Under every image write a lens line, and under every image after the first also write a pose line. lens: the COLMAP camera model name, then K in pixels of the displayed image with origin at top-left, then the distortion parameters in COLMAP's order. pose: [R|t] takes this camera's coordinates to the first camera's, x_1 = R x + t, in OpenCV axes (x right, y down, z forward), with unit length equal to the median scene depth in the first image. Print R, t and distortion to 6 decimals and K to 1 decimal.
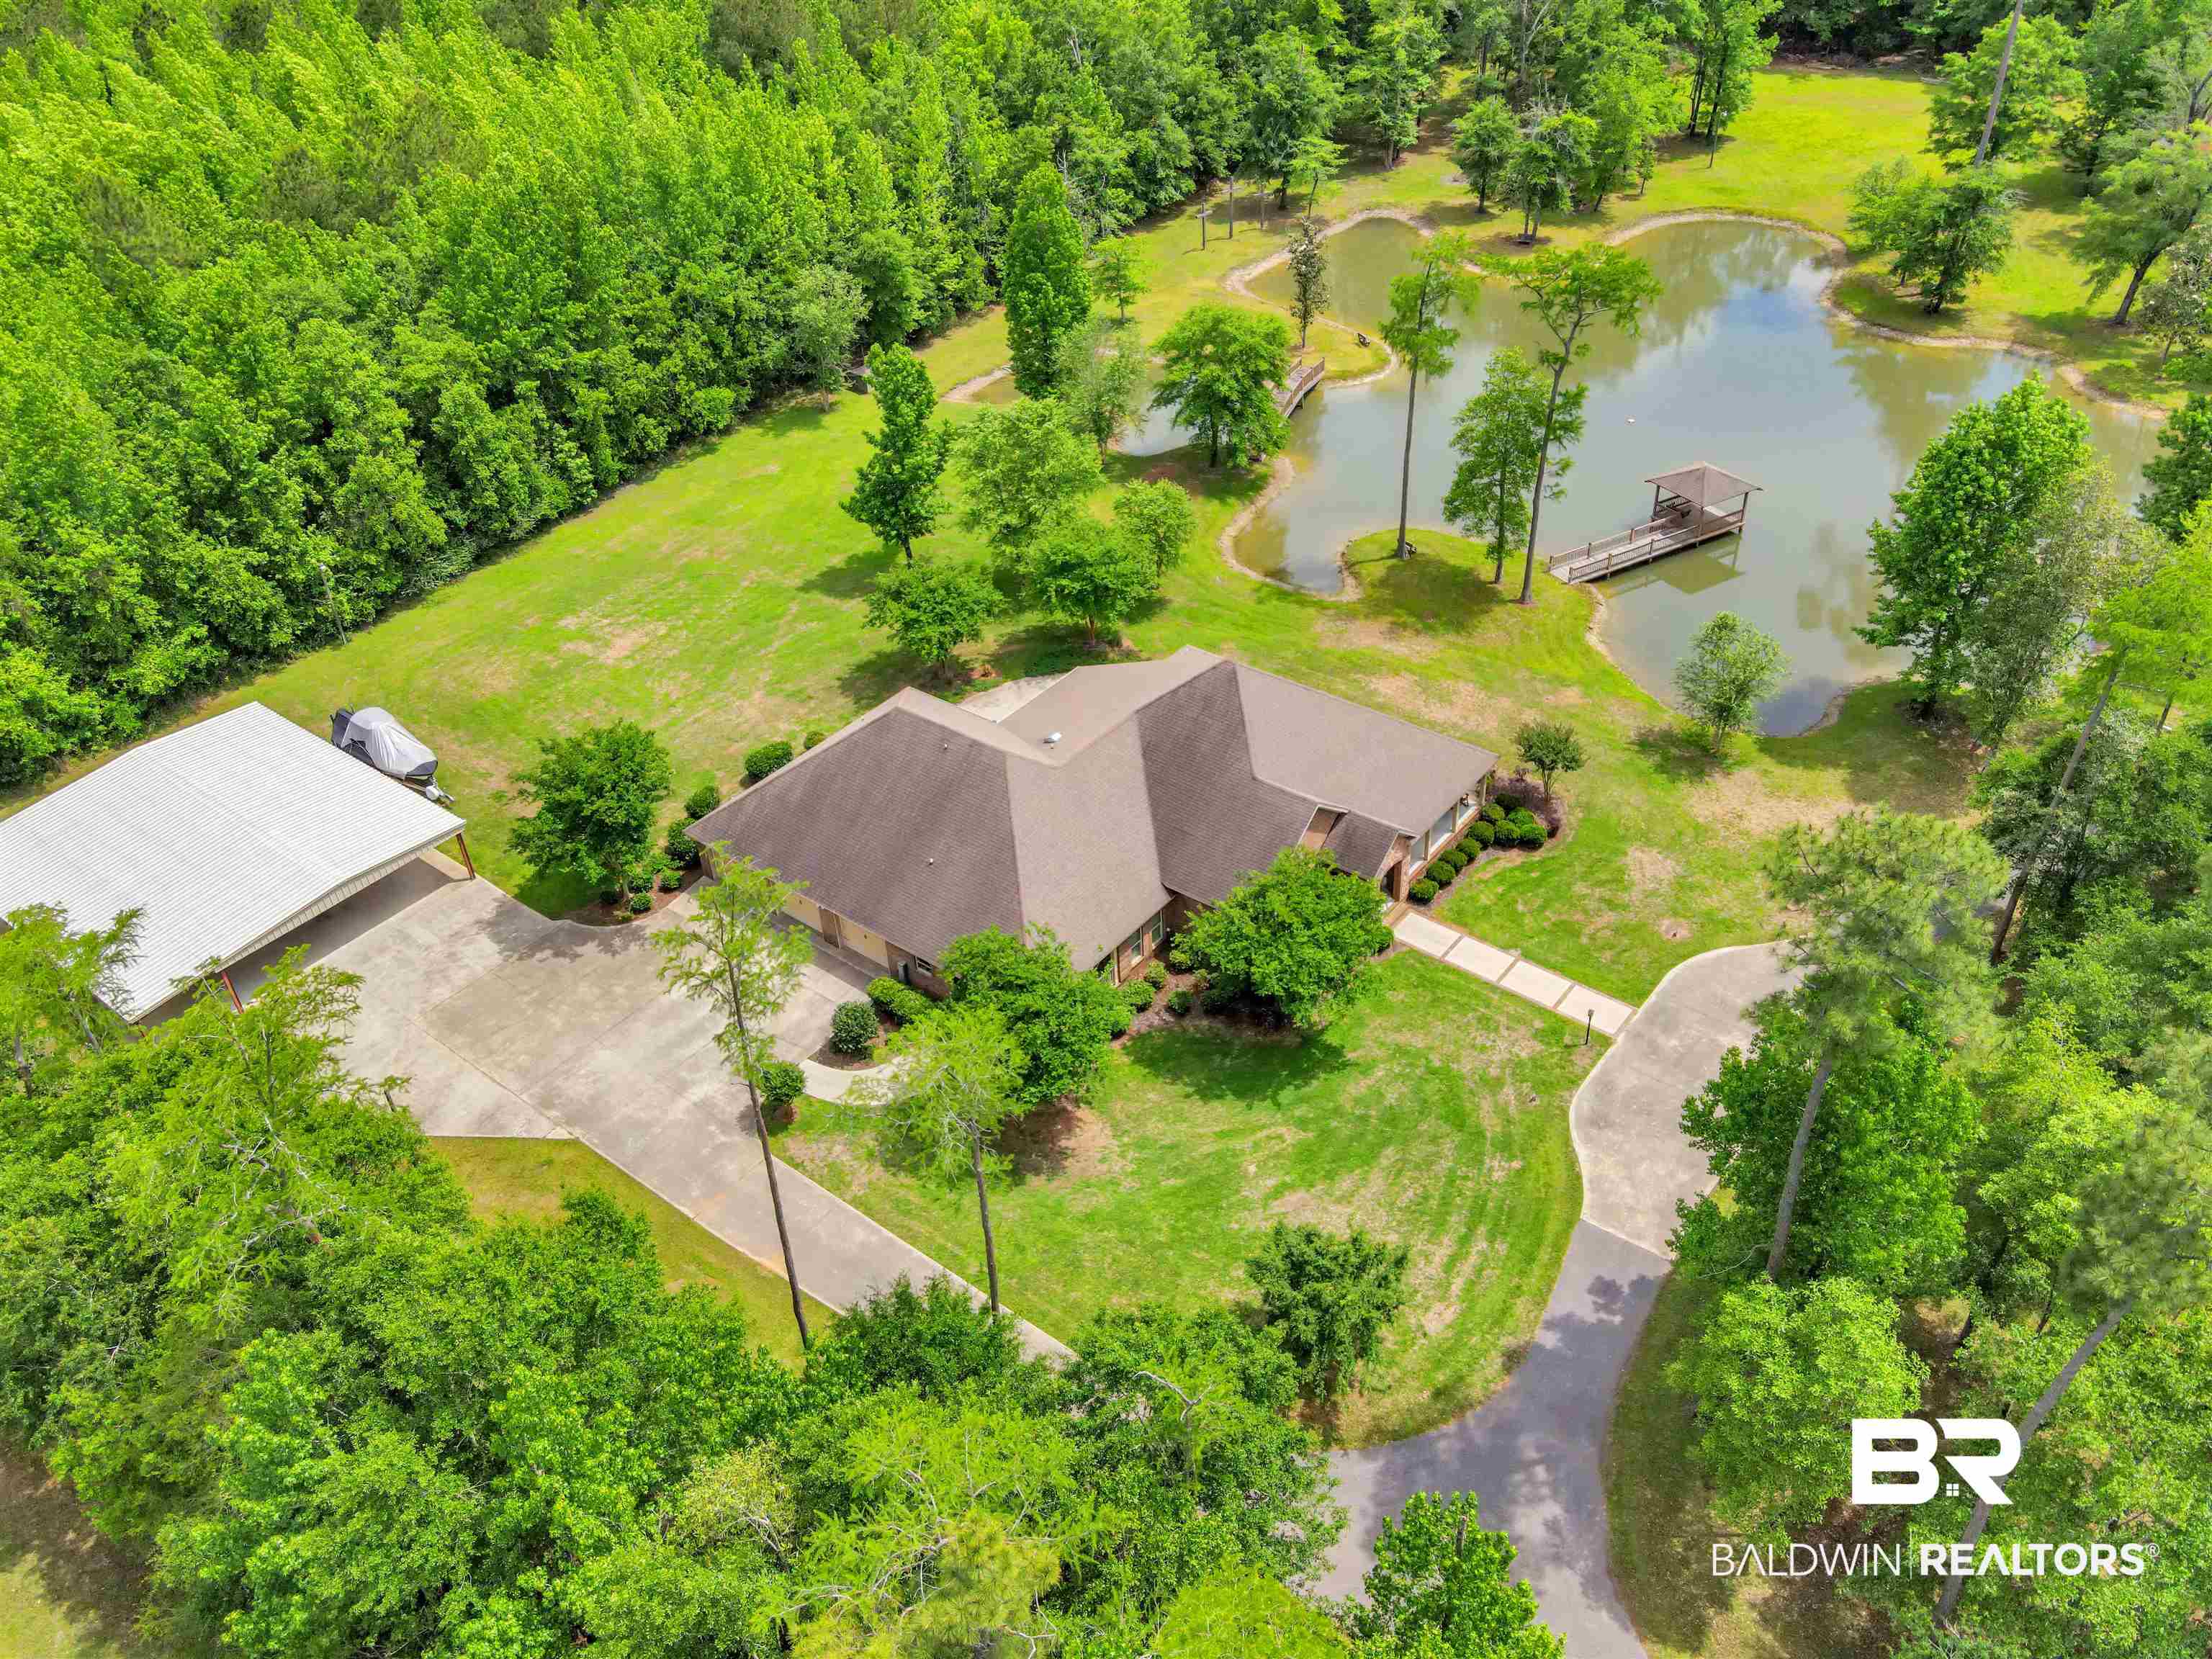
lens RADIAL K [[1620.0, 0, 1106.0], [0, 1620.0, 829.5], [0, 0, 1]] dist [-0.004994, 0.047686]
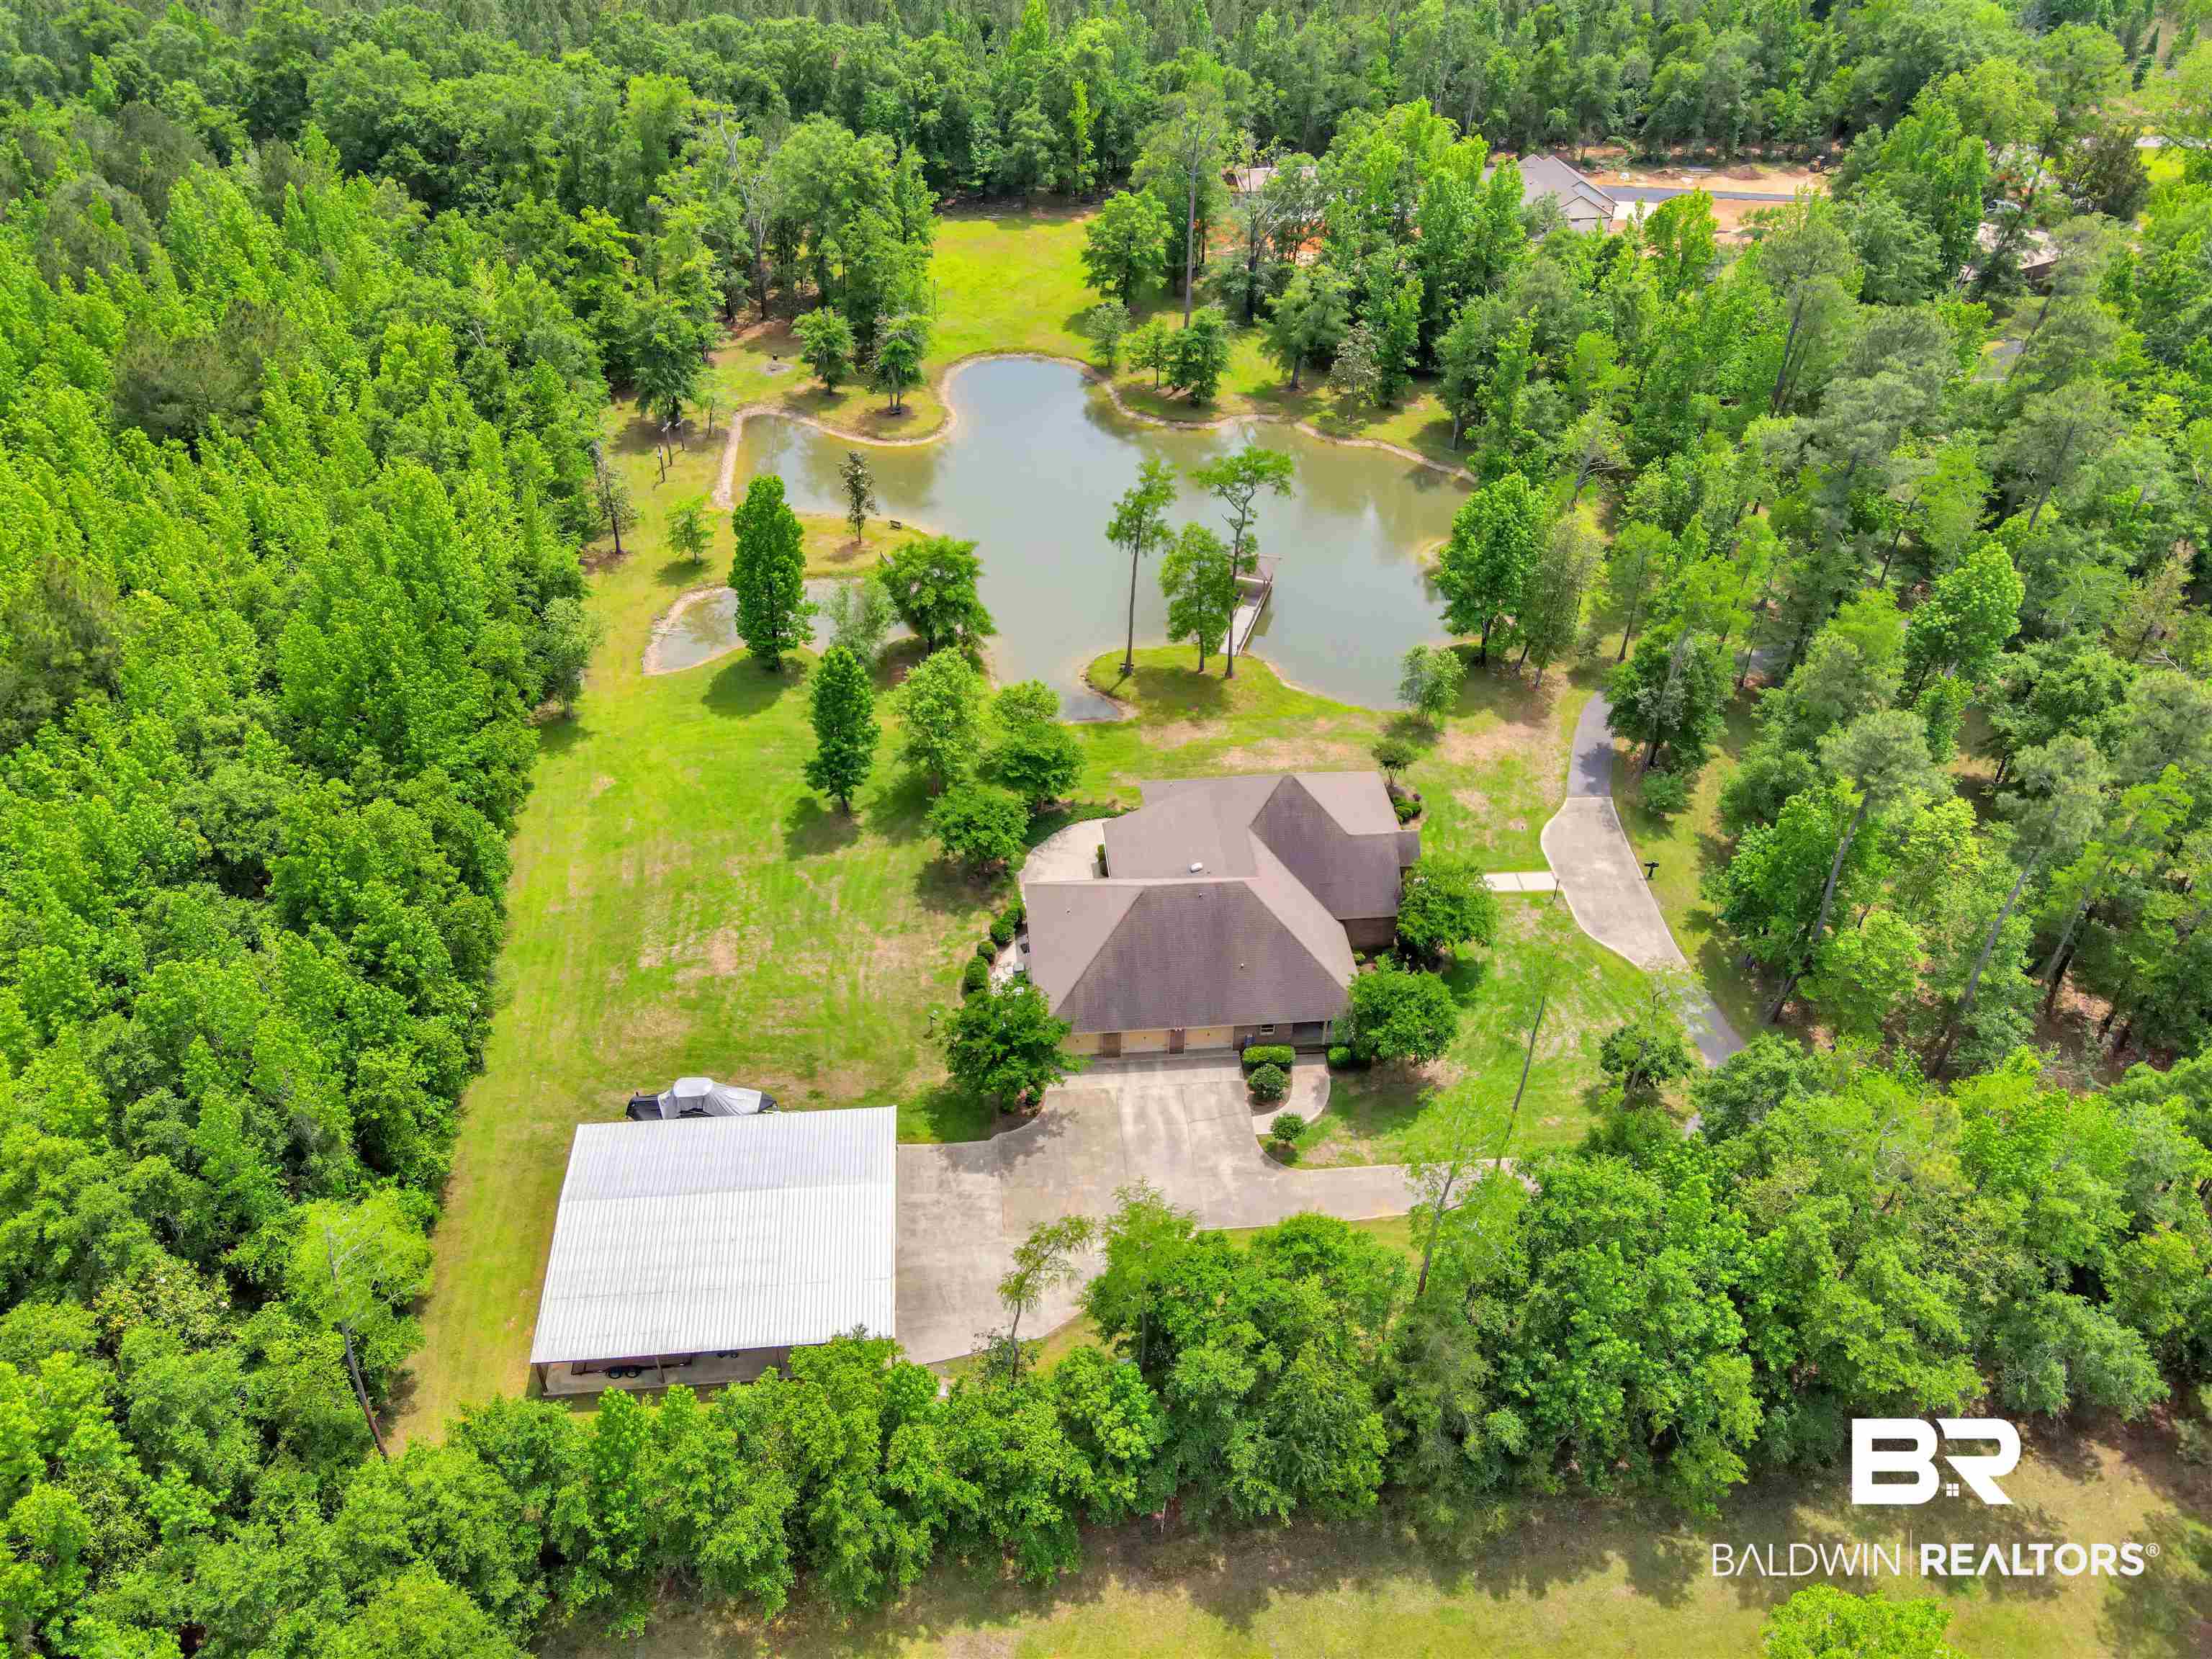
lens RADIAL K [[1620.0, 0, 1106.0], [0, 1620.0, 829.5], [0, 0, 1]] dist [-0.004994, 0.047686]
pose [[0.738563, -0.371168, 0.562813, -0.724396], [0.381972, 0.918266, 0.104334, -0.216250], [-0.555538, 0.137921, 0.819973, -0.124926]]
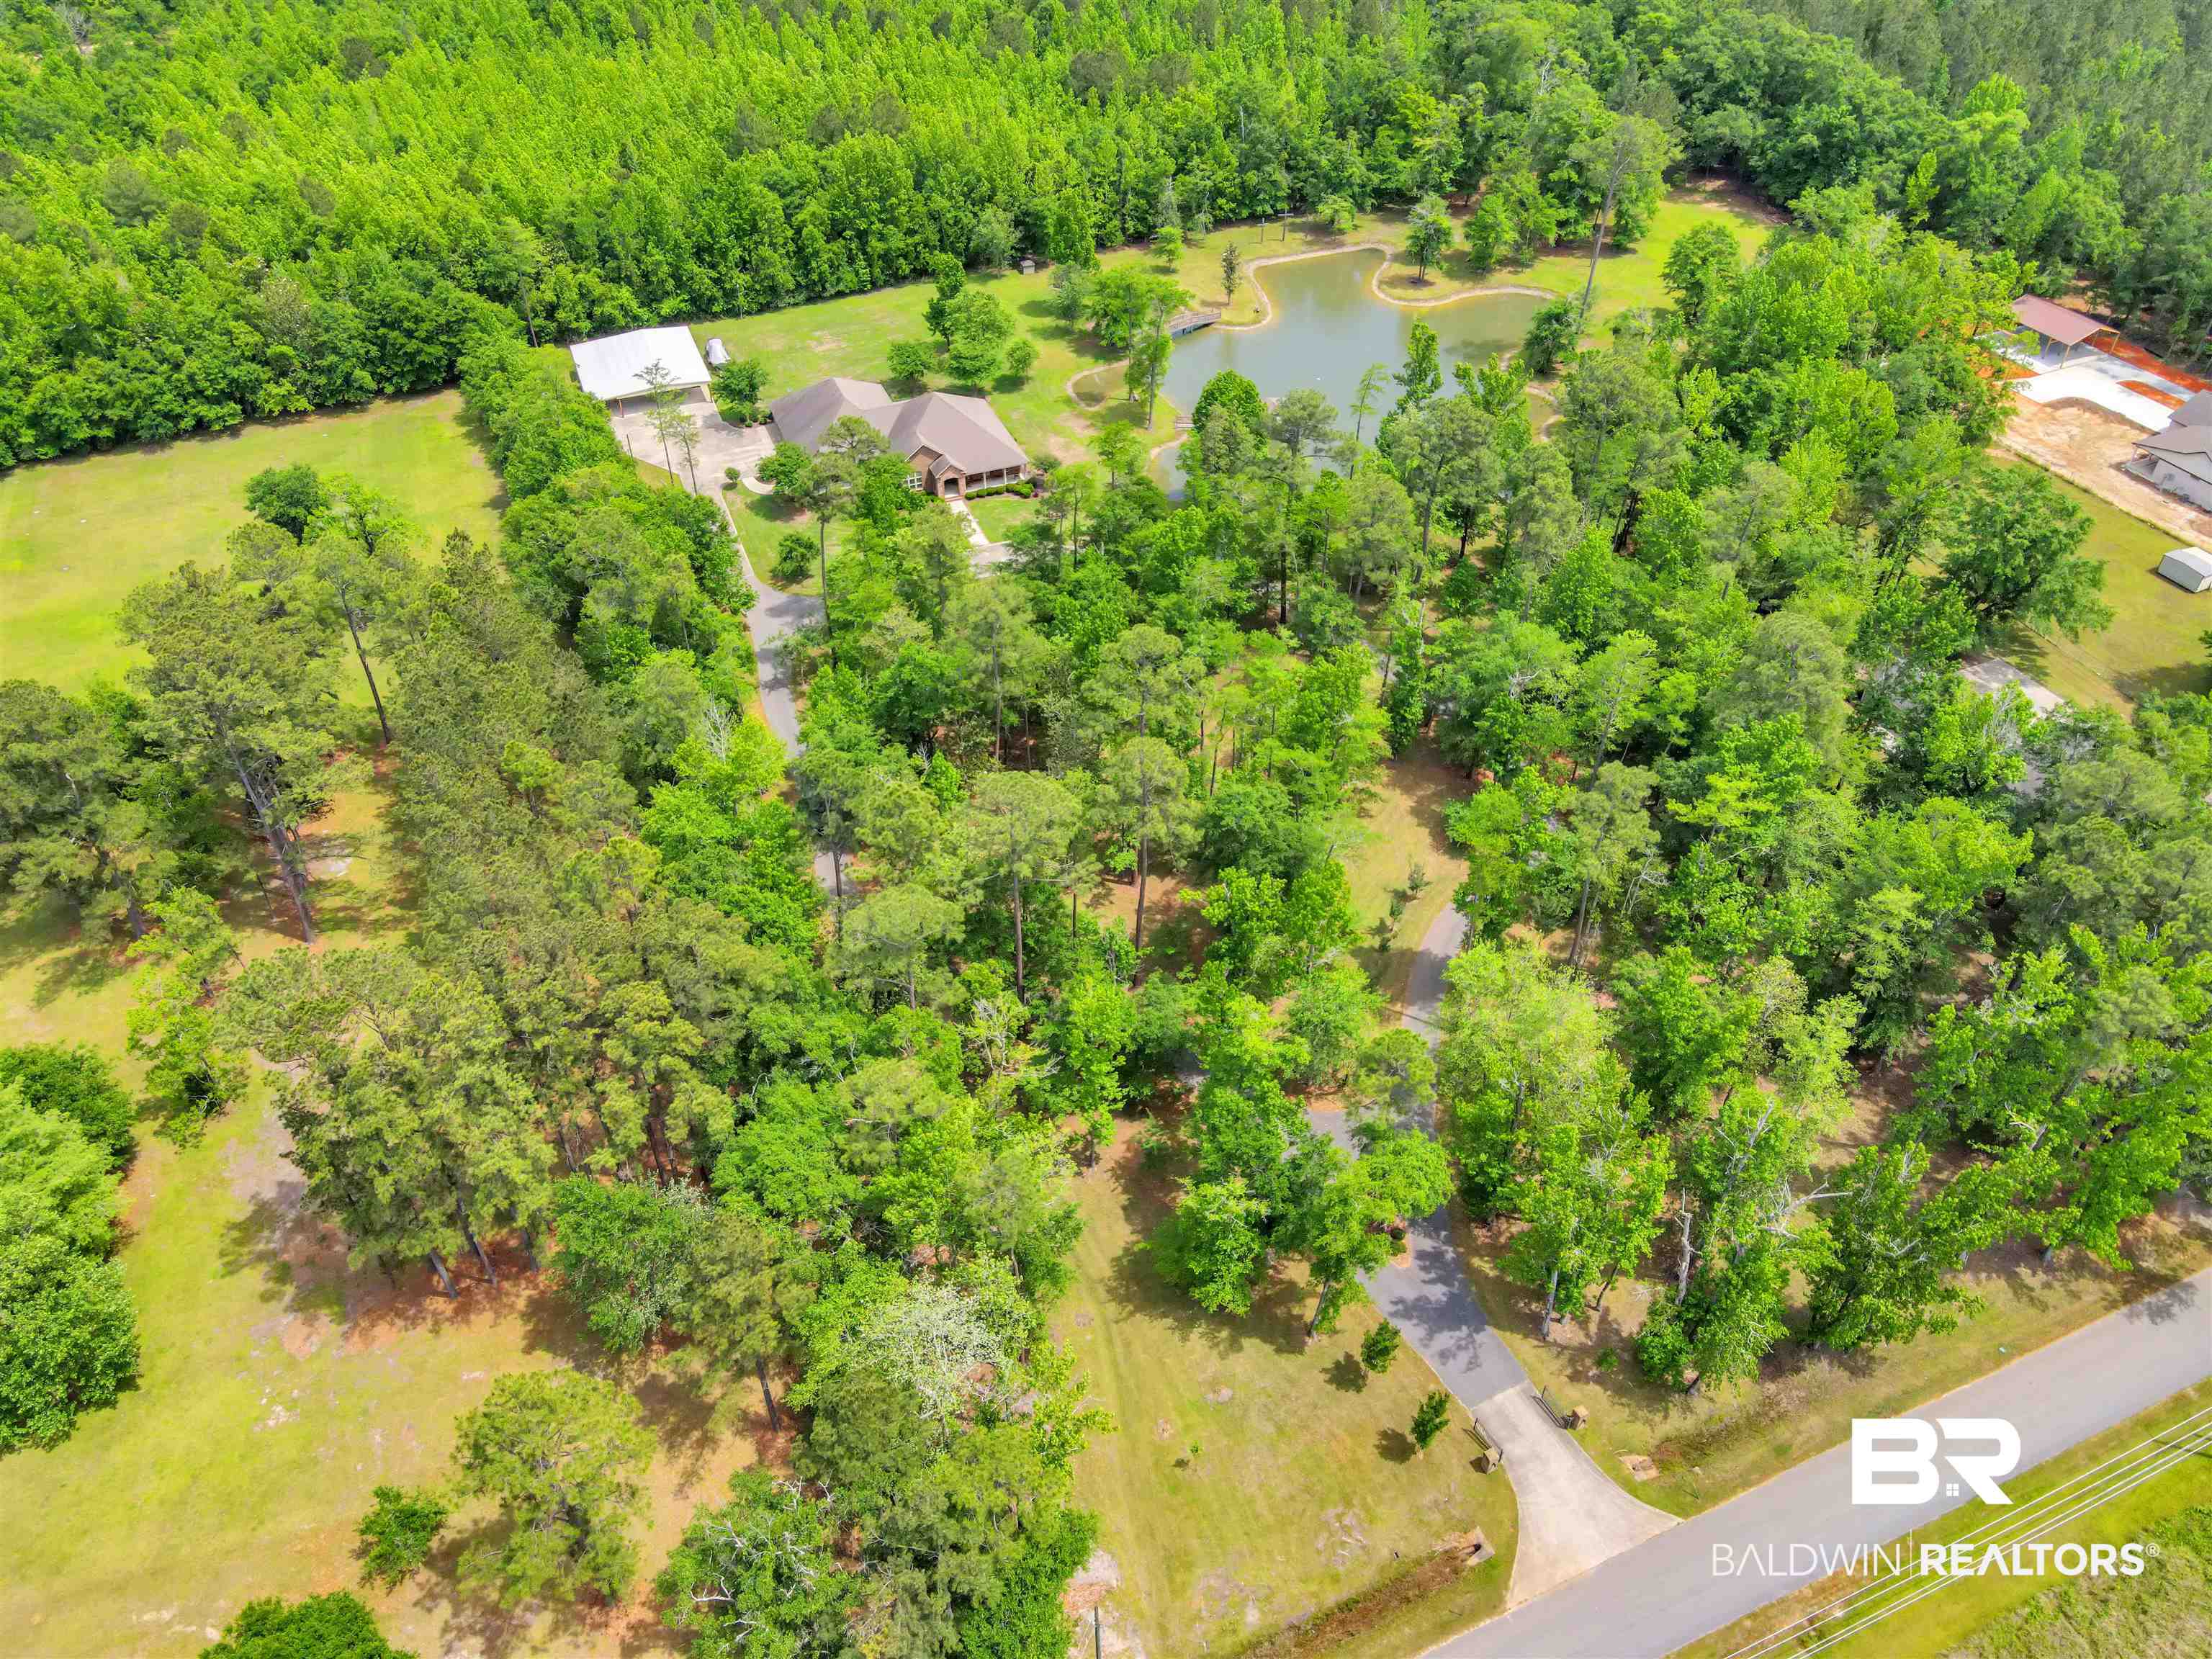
lens RADIAL K [[1533.2, 0, 1106.0], [0, 1533.2, 829.5], [0, 0, 1]] dist [-0.001770, 0.003758]
pose [[0.875749, 0.363643, -0.317534, 1.009111], [-0.333915, 0.931291, 0.145594, 0.081450], [0.348661, -0.021474, 0.937003, -0.978836]]
